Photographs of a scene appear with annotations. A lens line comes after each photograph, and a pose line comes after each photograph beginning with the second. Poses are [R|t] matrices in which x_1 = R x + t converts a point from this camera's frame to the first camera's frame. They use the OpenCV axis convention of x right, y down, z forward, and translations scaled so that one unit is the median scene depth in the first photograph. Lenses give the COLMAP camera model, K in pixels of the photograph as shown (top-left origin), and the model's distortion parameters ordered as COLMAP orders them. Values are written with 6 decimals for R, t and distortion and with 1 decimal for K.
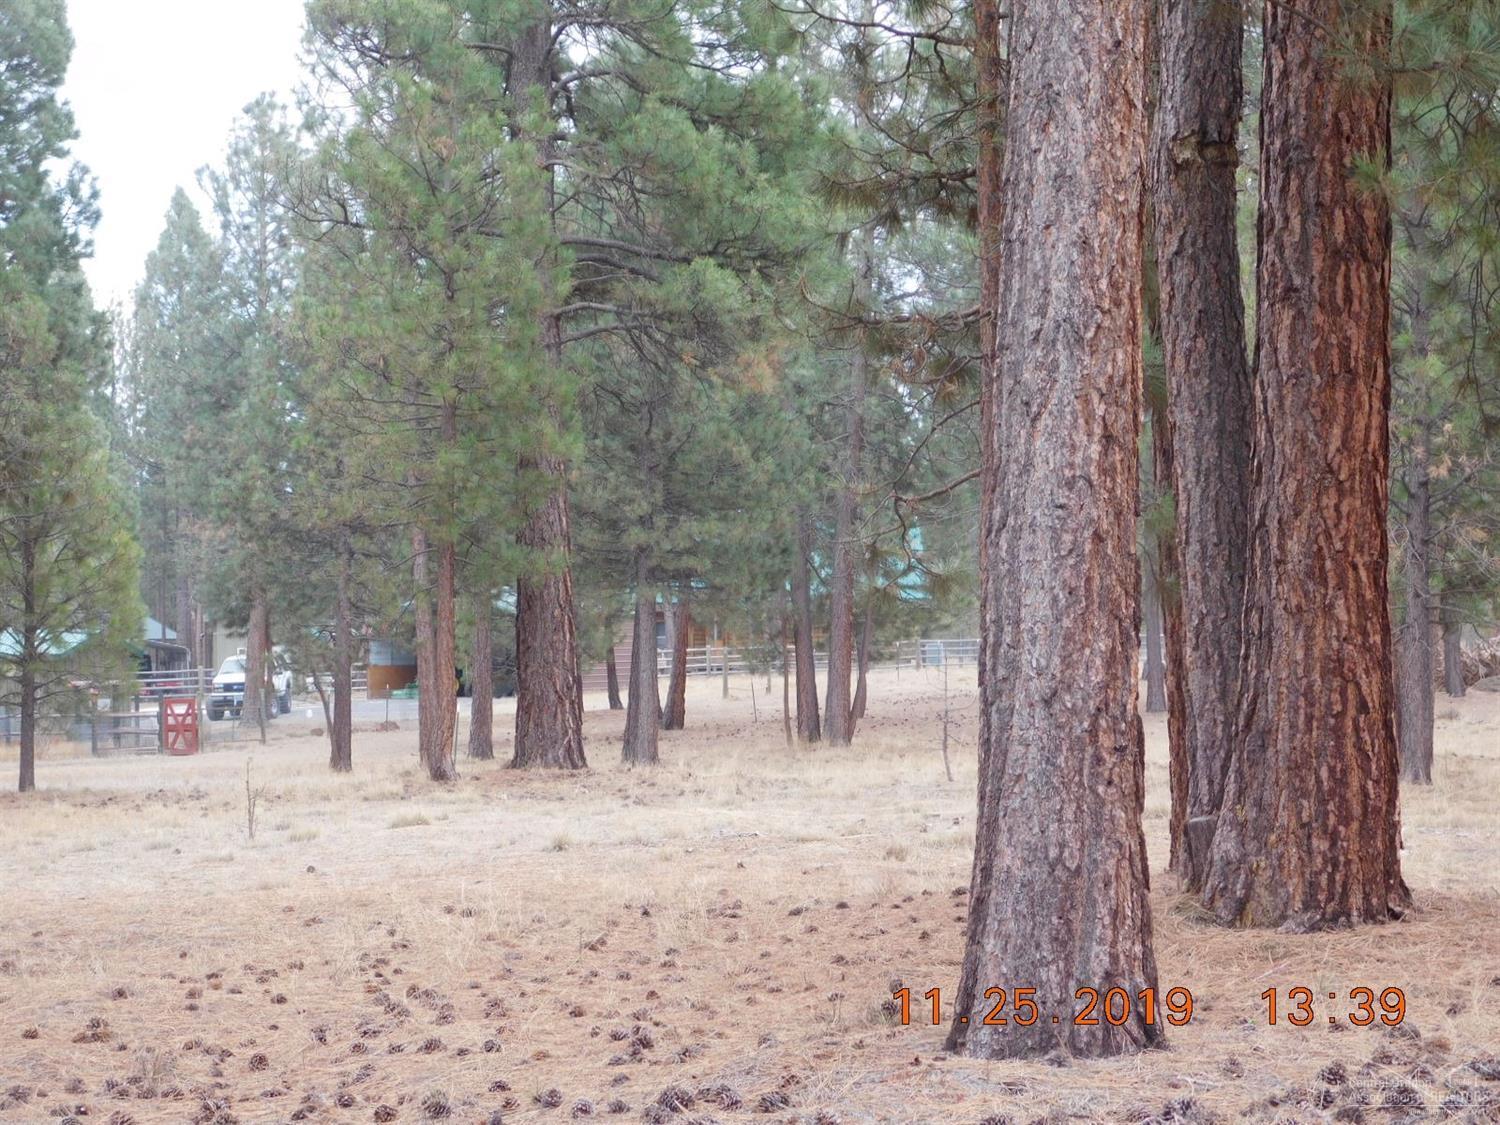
lens RADIAL K [[3523.5, 0, 753.1], [0, 3523.5, 565.1], [0, 0, 1]] dist [0.047865, 0.000000]
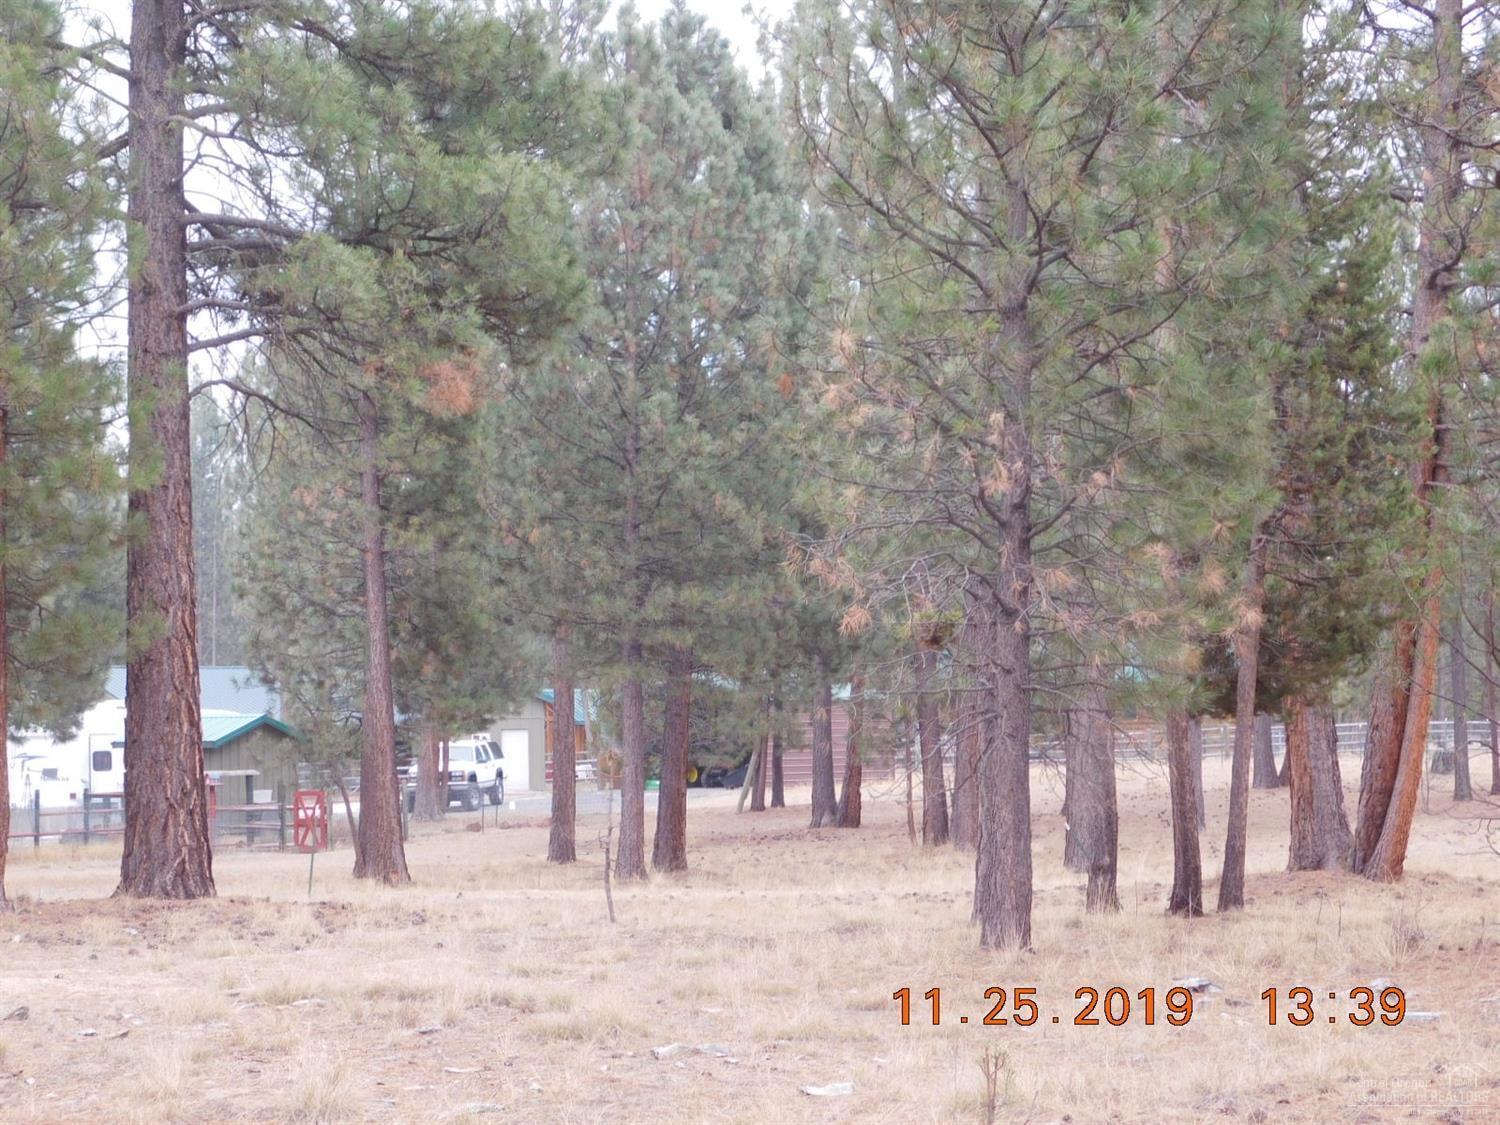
lens RADIAL K [[3523.5, 0, 746.7], [0, 3523.5, 558.9], [0, 0, 1]] dist [0.047865, 0.000000]
pose [[0.988724, -0.005425, -0.149649, 0.185936], [0.001598, 0.999669, -0.025686, 0.003345], [0.149739, 0.025158, 0.988406, 0.248936]]
